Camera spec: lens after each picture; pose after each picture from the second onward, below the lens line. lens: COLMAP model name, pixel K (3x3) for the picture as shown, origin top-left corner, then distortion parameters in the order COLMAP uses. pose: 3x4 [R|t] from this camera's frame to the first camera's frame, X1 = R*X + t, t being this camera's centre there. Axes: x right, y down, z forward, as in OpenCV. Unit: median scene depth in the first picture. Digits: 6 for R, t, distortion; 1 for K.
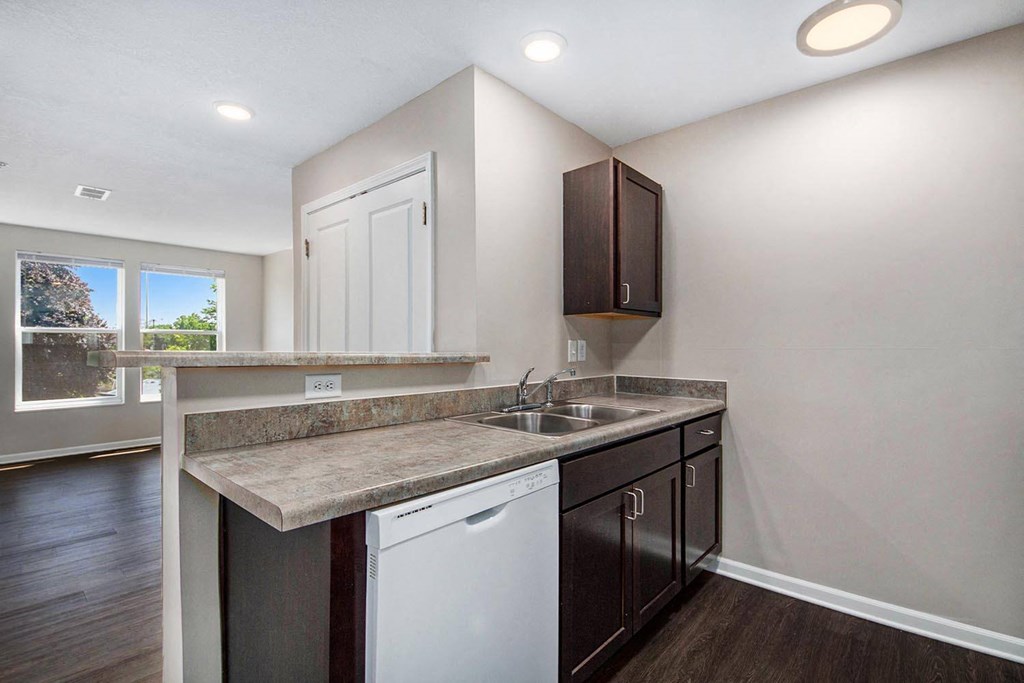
lens RADIAL K [[466.7, 0, 516.0], [0, 466.7, 344.9], [0, 0, 1]] dist [-0.009004, -0.001704]
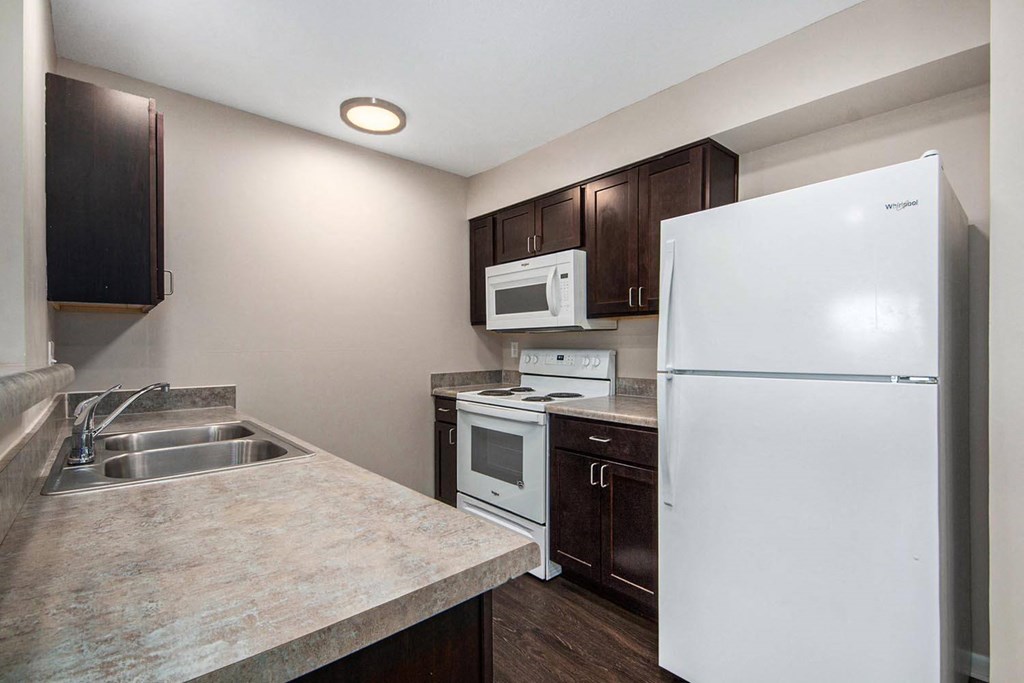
lens RADIAL K [[466.7, 0, 508.7], [0, 466.7, 342.3], [0, 0, 1]] dist [-0.009004, -0.001704]
pose [[0.120387, 0.001227, 0.992726, -0.449382], [0.003001, 0.999994, -0.001600, -0.010167], [-0.992722, 0.003172, 0.120383, 0.300312]]
